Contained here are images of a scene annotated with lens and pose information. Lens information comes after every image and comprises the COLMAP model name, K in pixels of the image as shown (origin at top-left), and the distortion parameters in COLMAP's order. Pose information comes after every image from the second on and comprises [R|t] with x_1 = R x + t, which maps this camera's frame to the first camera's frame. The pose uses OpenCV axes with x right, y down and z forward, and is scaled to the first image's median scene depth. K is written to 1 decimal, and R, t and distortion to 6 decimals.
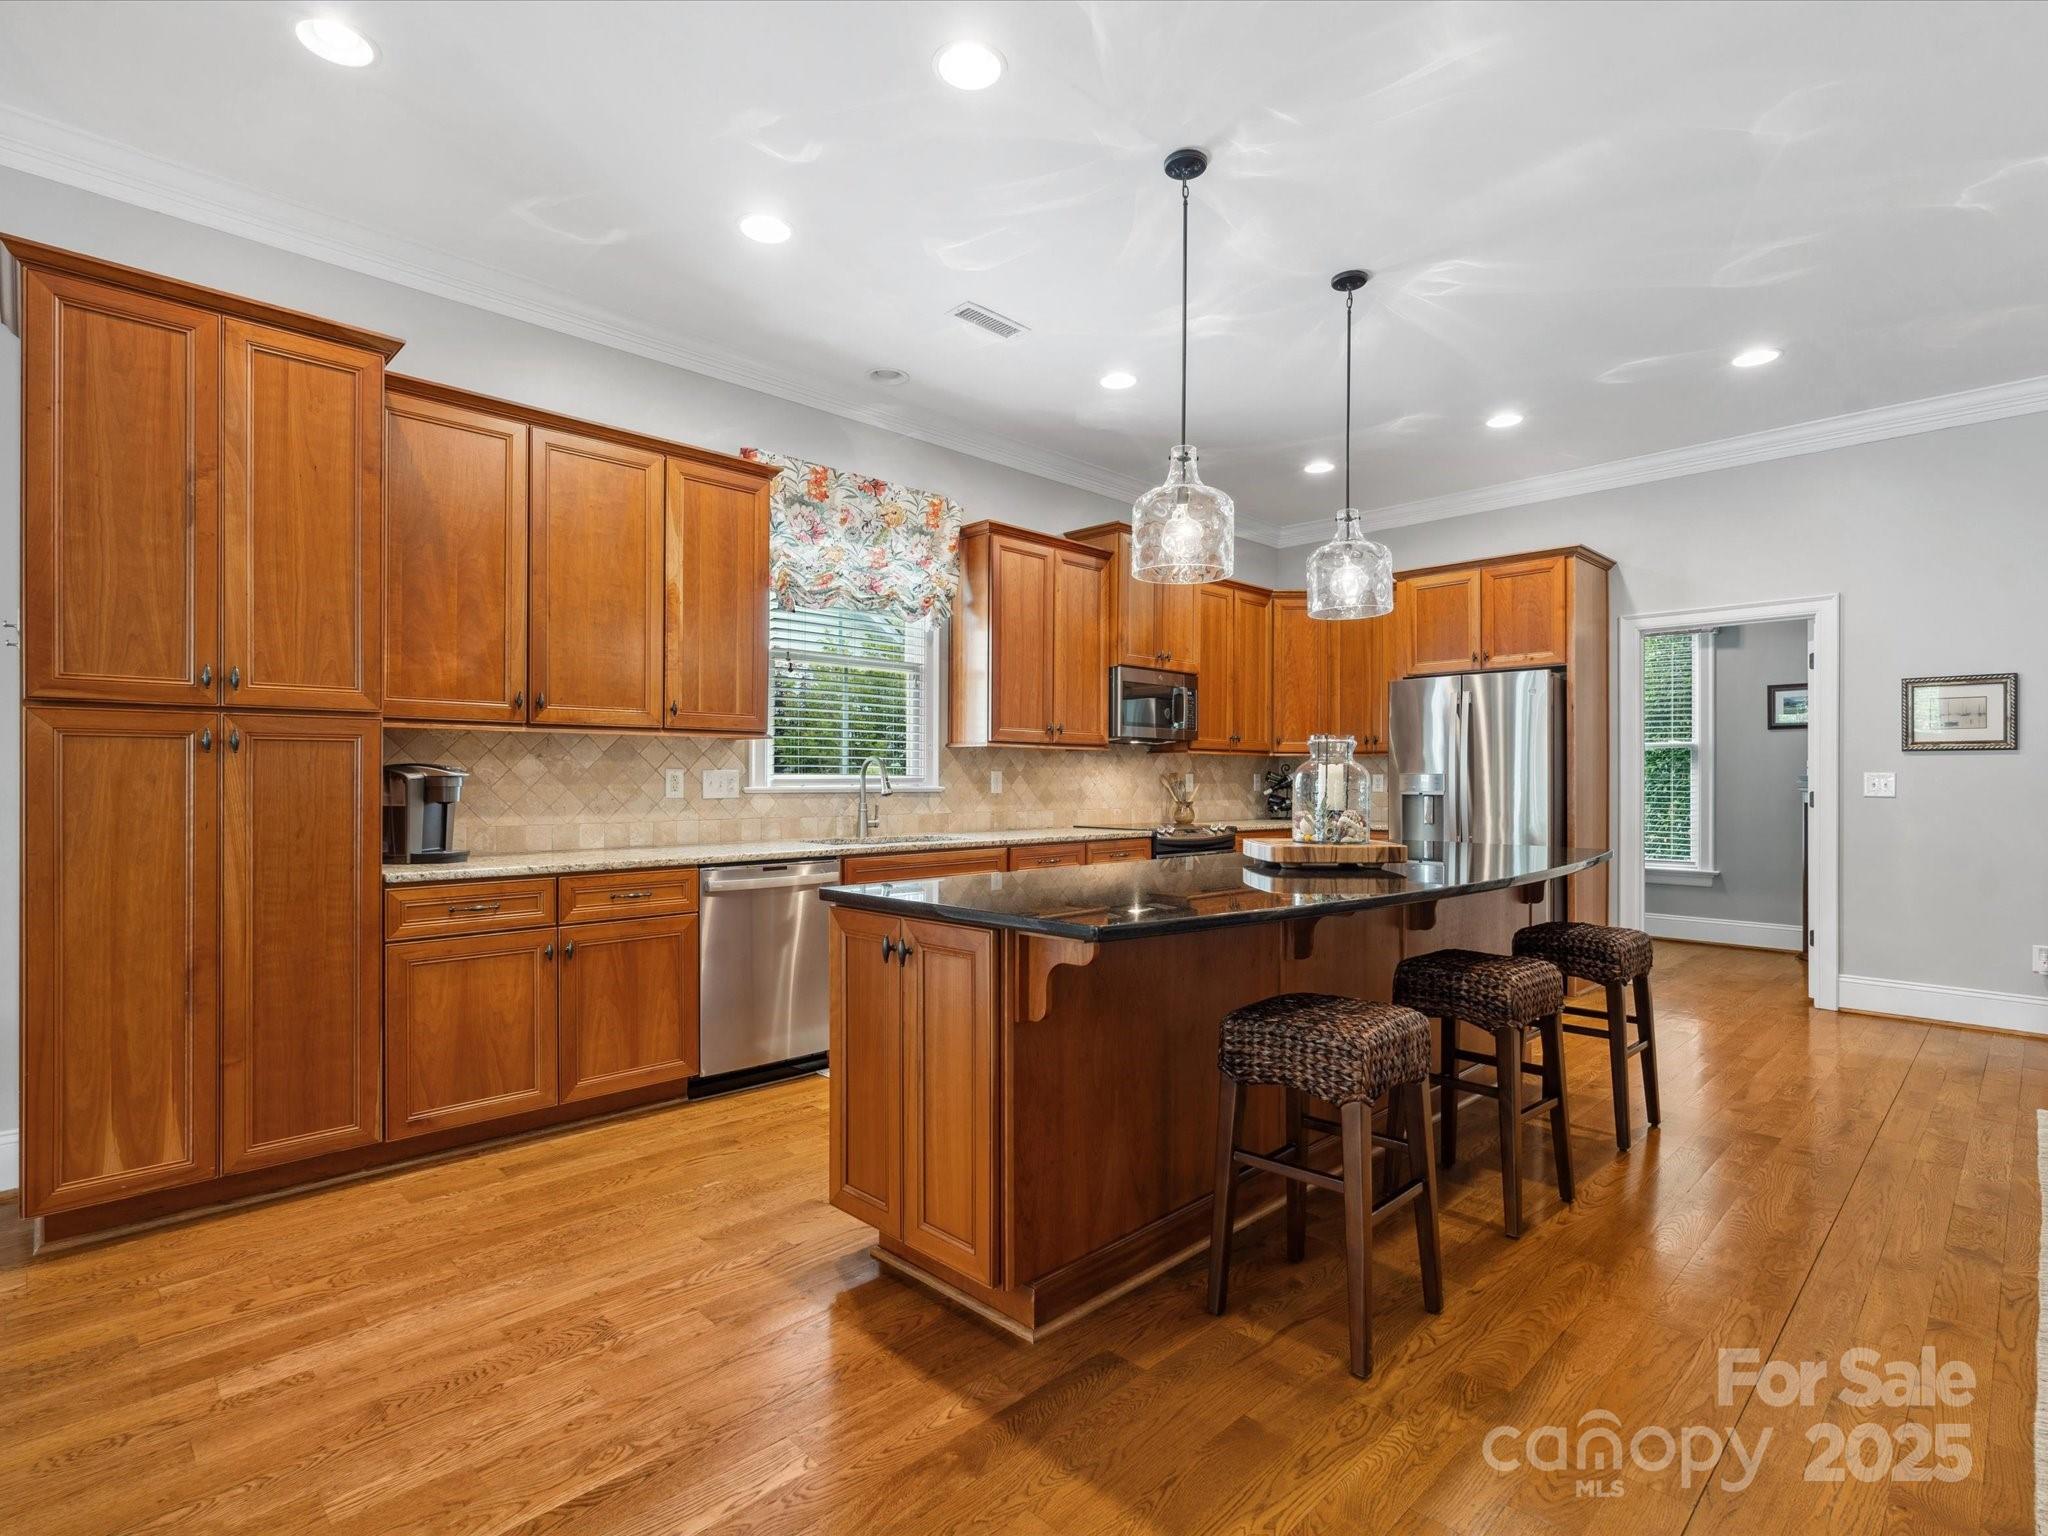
lens RADIAL K [[1016.3, 0, 1040.0], [0, 1016.3, 769.8], [0, 0, 1]] dist [-0.003981, 0.000443]
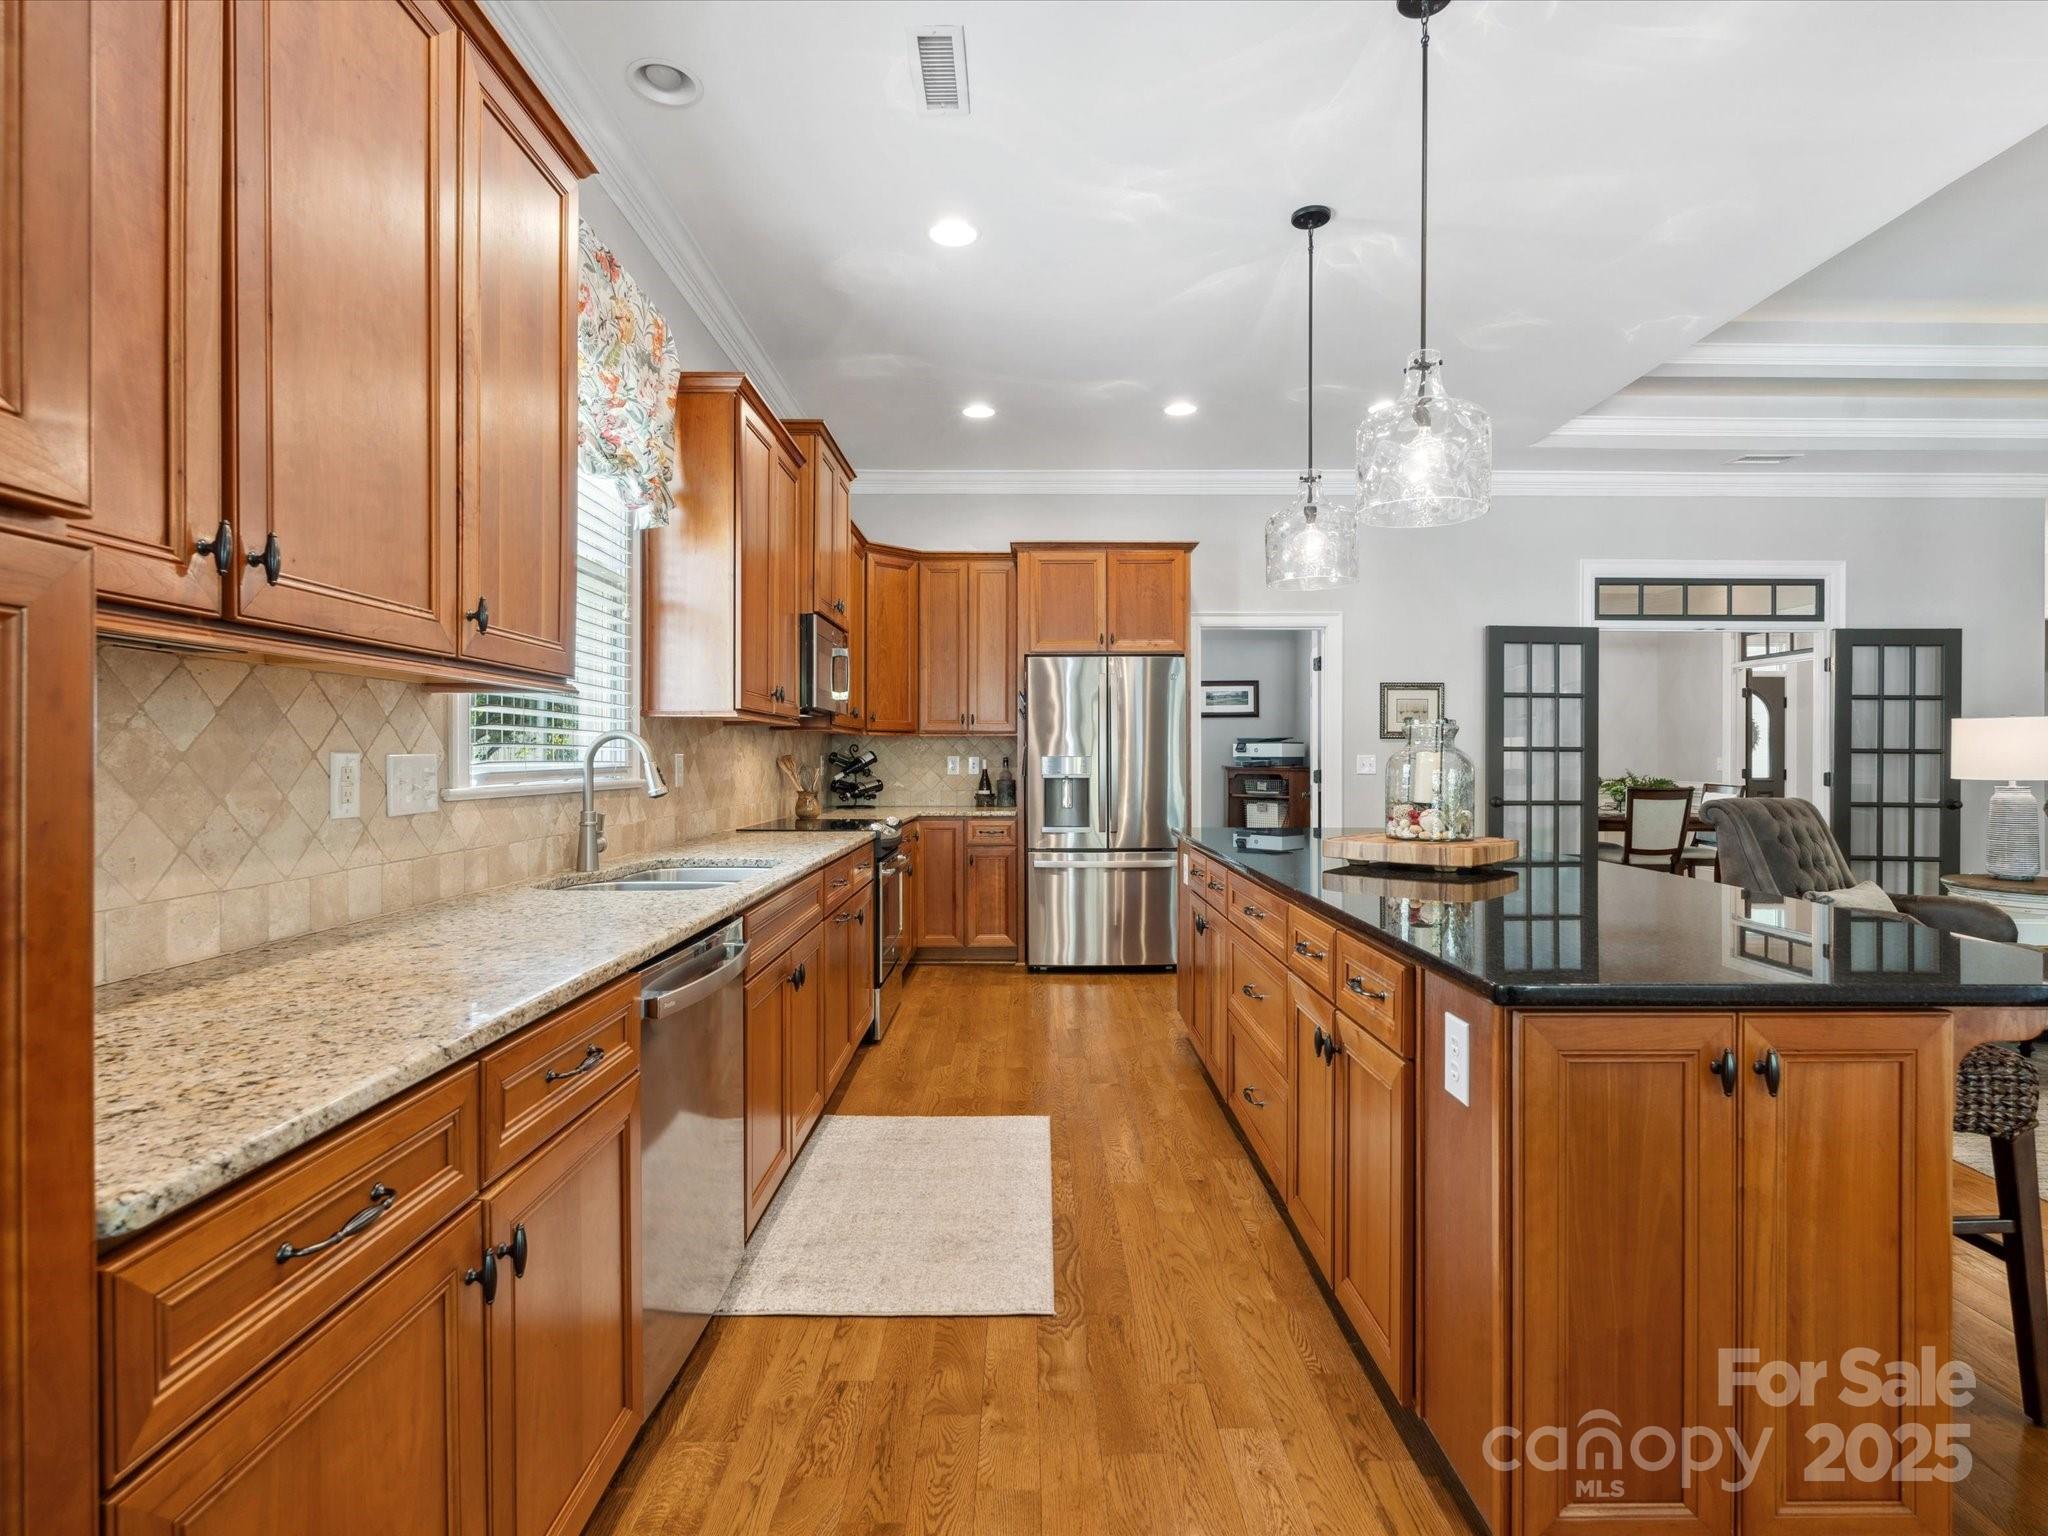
lens RADIAL K [[1016.3, 0, 1028.1], [0, 1016.3, 757.0], [0, 0, 1]] dist [-0.003981, 0.000443]
pose [[0.704571, -0.002245, 0.709630, -0.431599], [-0.005276, 0.999951, 0.008403, -0.003797], [-0.709614, -0.009664, 0.704525, 0.446627]]
